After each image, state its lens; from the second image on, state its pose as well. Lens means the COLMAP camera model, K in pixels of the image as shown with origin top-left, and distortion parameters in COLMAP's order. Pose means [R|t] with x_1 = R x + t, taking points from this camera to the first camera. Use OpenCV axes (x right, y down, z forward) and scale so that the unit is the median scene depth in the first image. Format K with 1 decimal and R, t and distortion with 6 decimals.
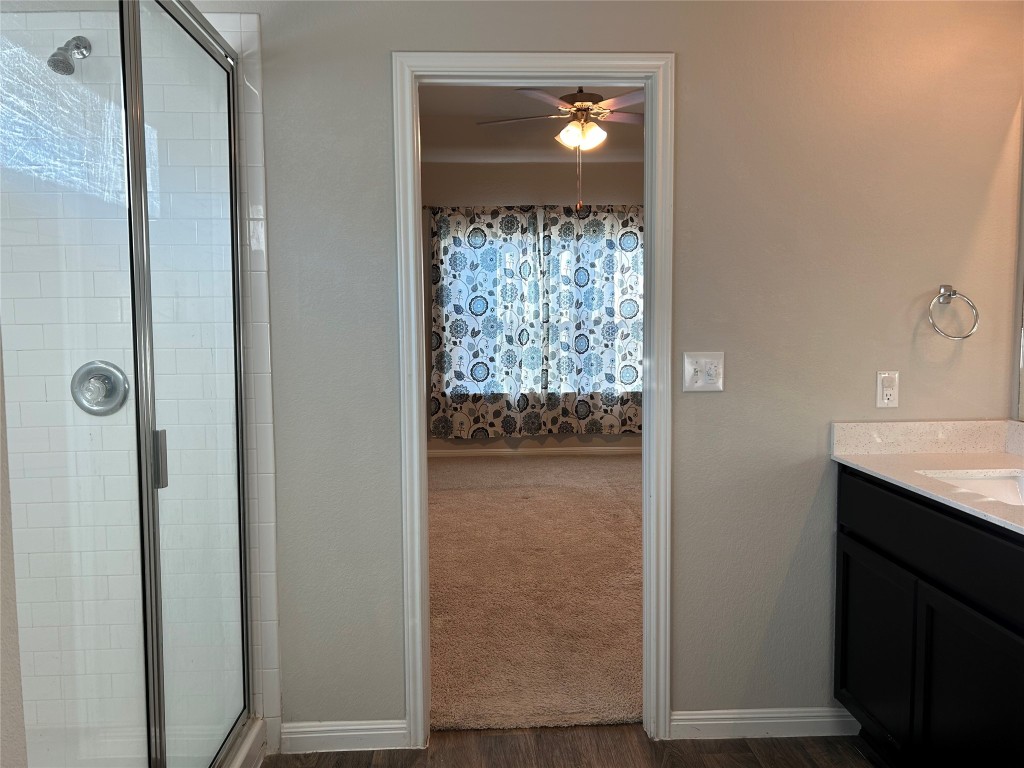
lens RADIAL K [[770.6, 0, 496.0], [0, 770.6, 381.8], [0, 0, 1]] dist [0.068639, -0.082036]
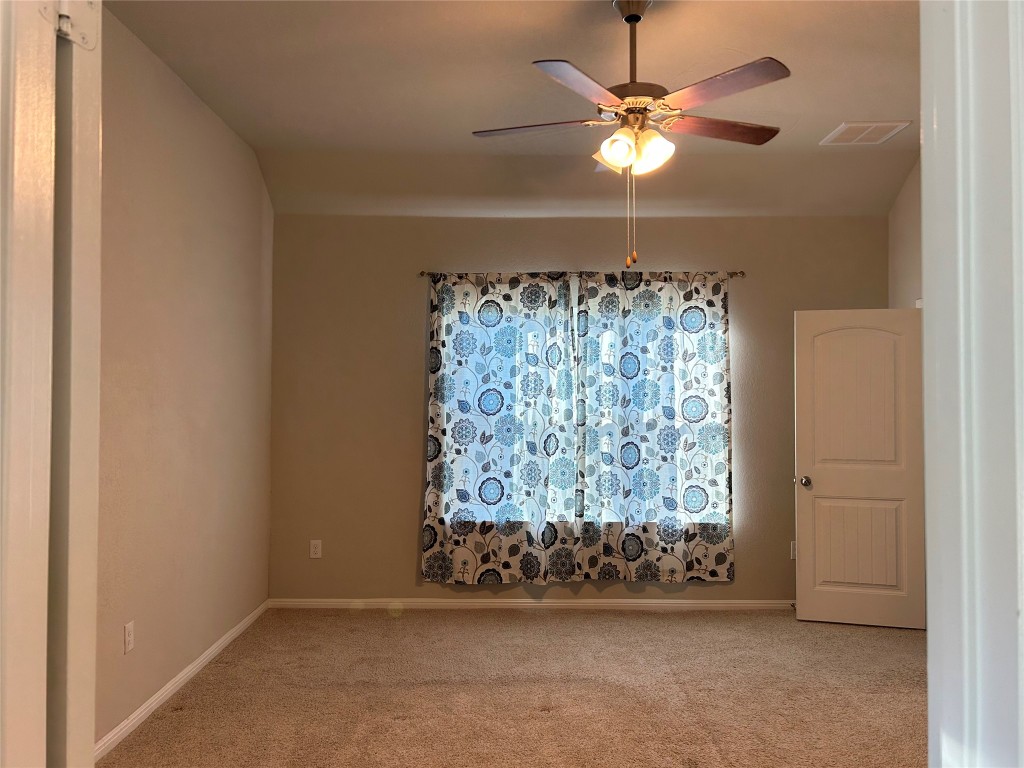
lens RADIAL K [[770.6, 0, 491.0], [0, 770.6, 371.1], [0, 0, 1]] dist [0.068639, -0.082036]
pose [[0.998186, 0.011112, -0.059176, 0.021355], [-0.017920, 0.993112, -0.115787, -0.041596], [0.057481, 0.116637, 0.991510, 0.252982]]
